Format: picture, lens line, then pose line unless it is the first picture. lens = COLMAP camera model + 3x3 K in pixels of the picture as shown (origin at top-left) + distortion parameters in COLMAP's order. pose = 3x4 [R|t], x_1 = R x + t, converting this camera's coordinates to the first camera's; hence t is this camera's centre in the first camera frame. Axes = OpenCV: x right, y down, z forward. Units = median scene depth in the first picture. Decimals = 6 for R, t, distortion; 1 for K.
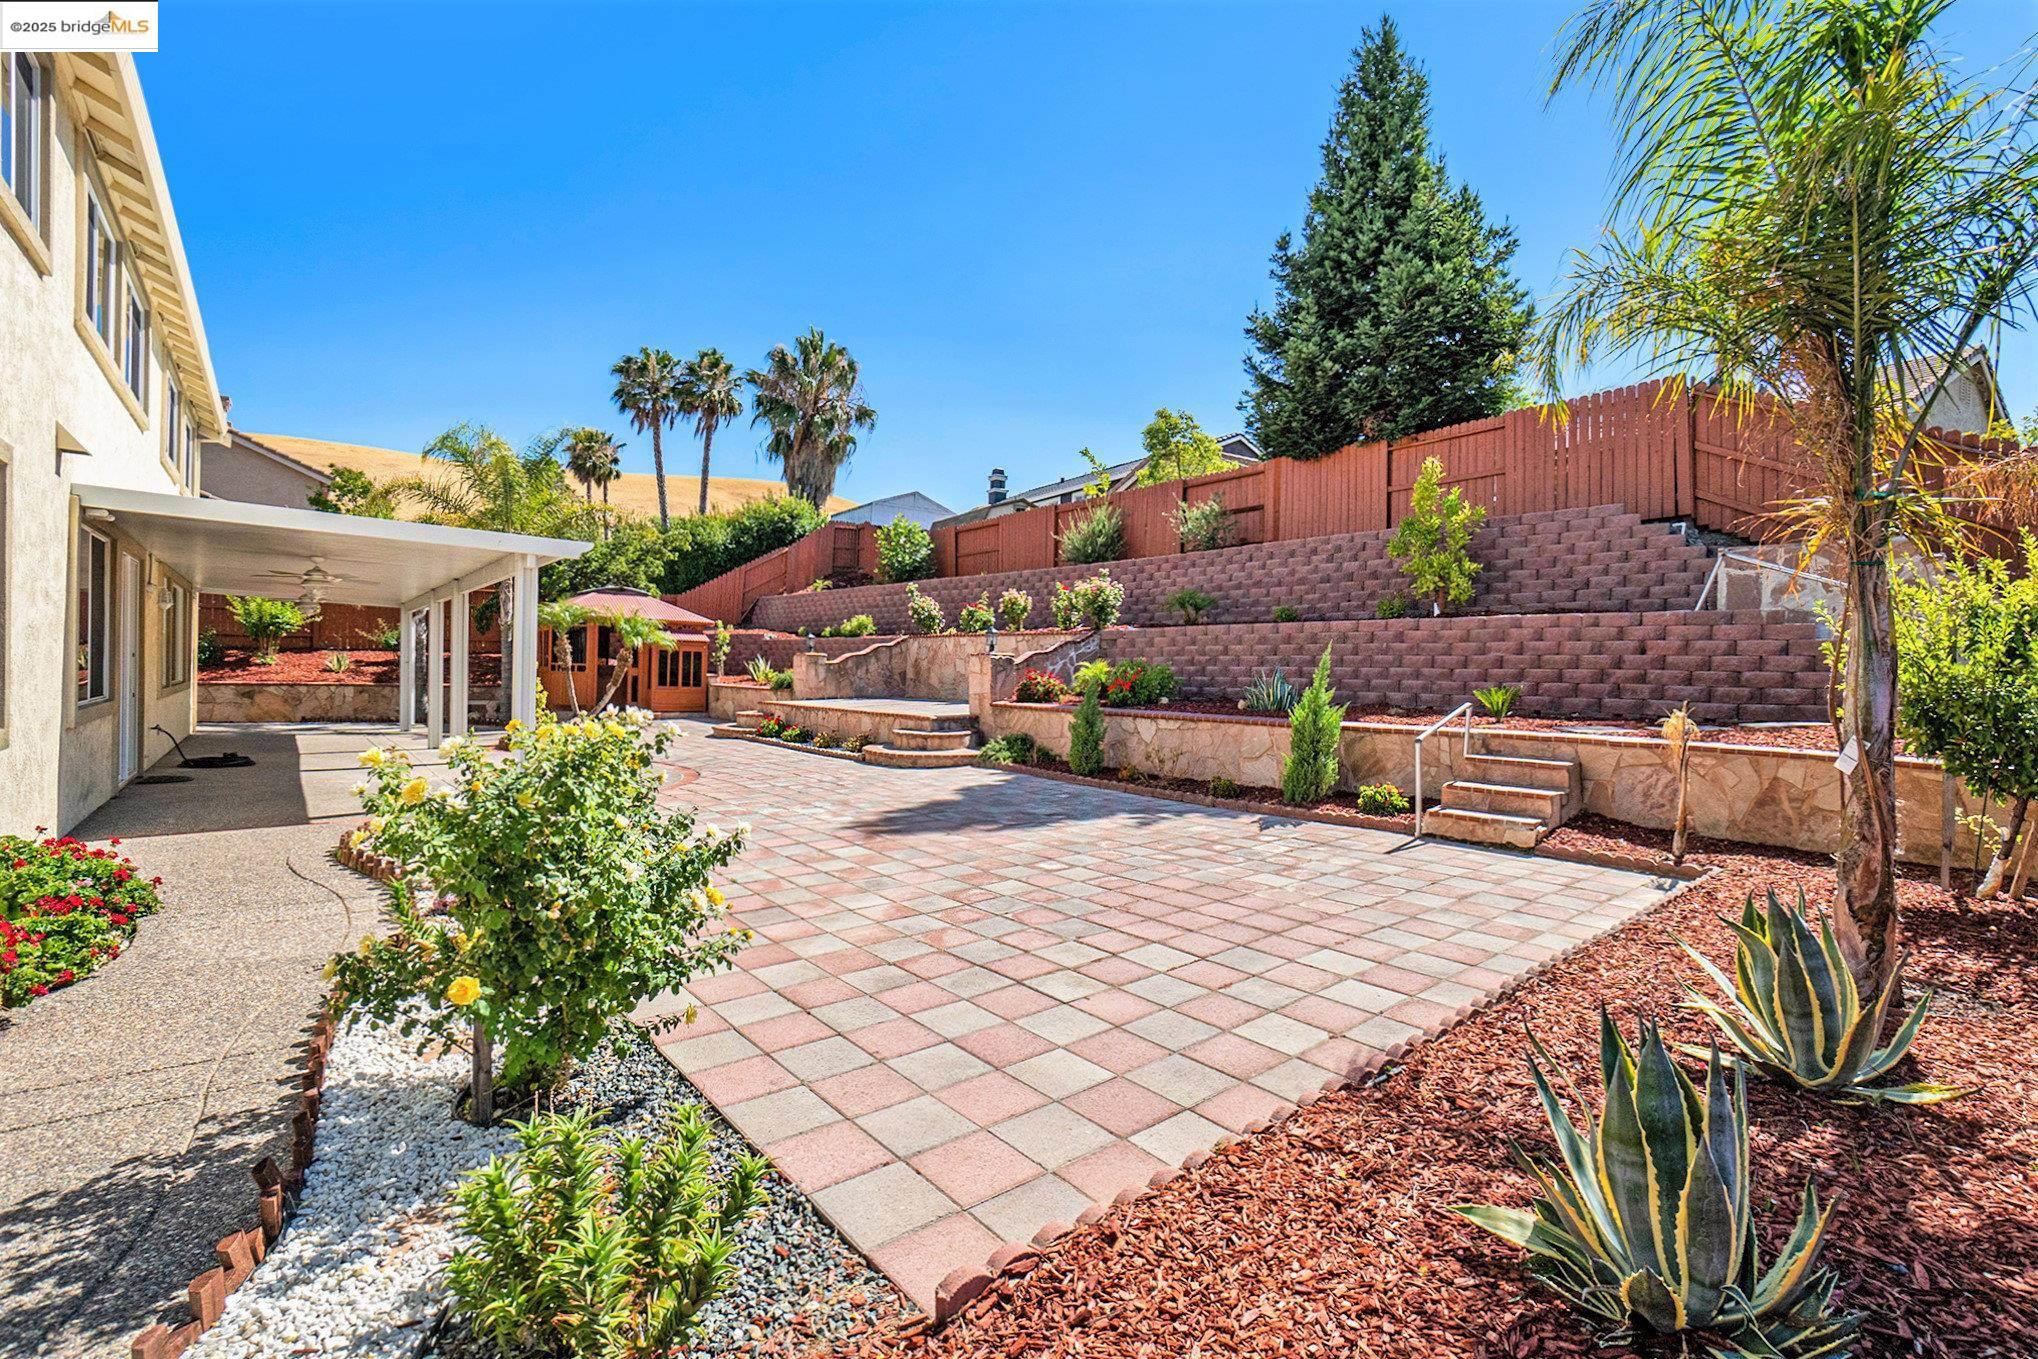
lens RADIAL K [[889.2, 0, 985.8], [0, 889.2, 642.5], [0, 0, 1]] dist [-0.020424, 0.000369]
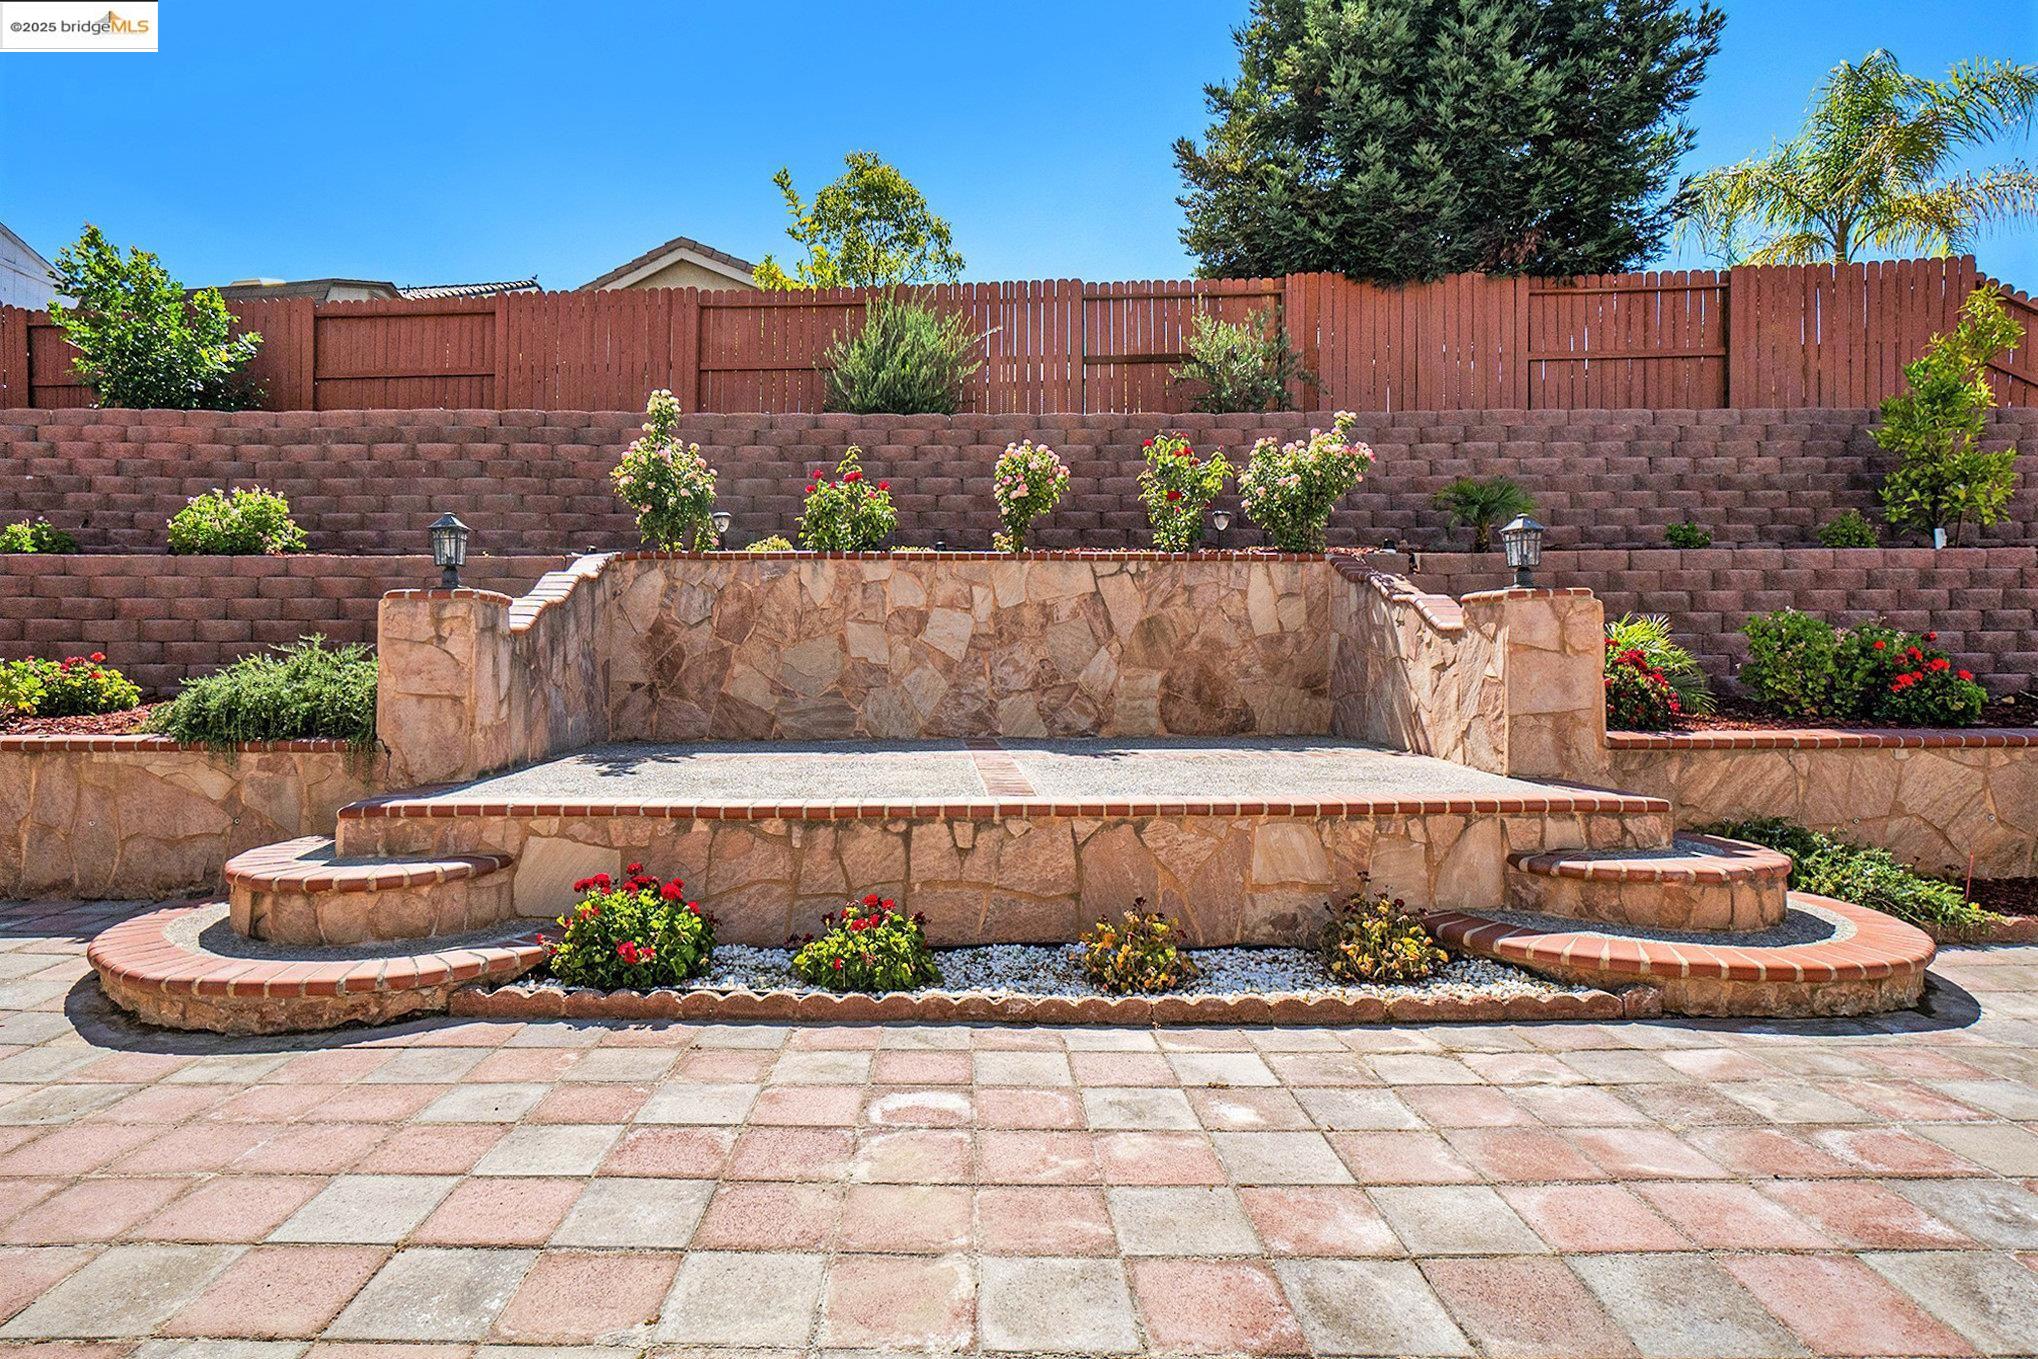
lens RADIAL K [[1142.7, 0, 924.0], [0, 1142.7, 636.0], [0, 0, 1]] dist [-0.021561, 0.002732]
pose [[0.640220, 0.006631, 0.768163, -0.213789], [-0.006583, 0.999973, -0.003146, 0.015063], [-0.768164, -0.003043, 0.640246, 0.413827]]
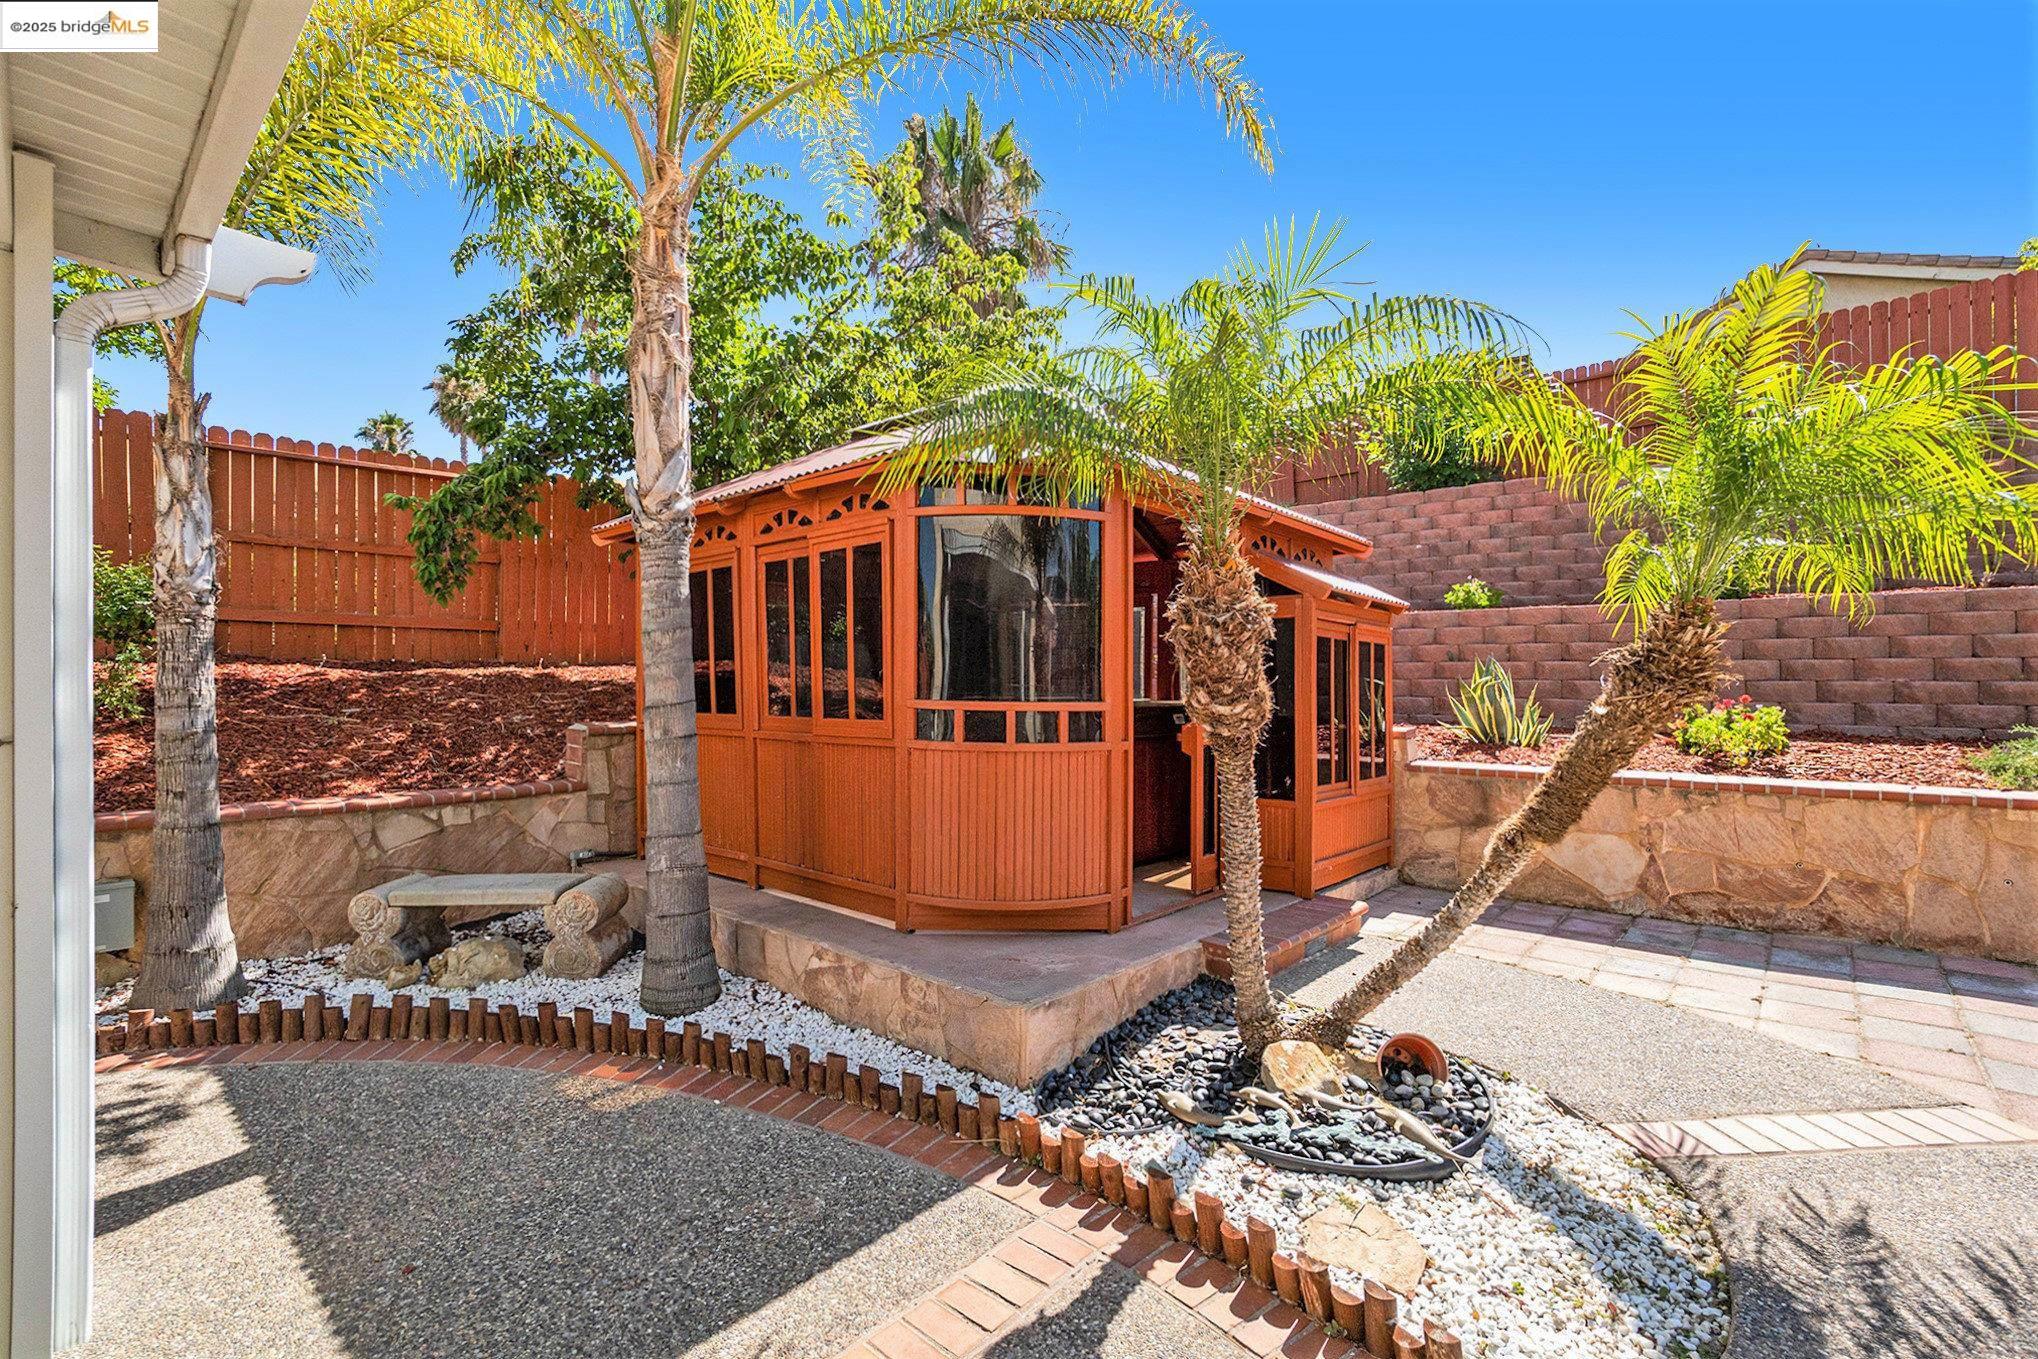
lens RADIAL K [[915.5, 0, 1014.6], [0, 915.5, 648.7], [0, 0, 1]] dist [-0.028200, 0.000481]
pose [[0.985309, -0.007200, 0.170631, -0.336203], [0.009405, 0.999882, -0.012116, 0.009493], [-0.170524, 0.013542, 0.985260, 0.525566]]
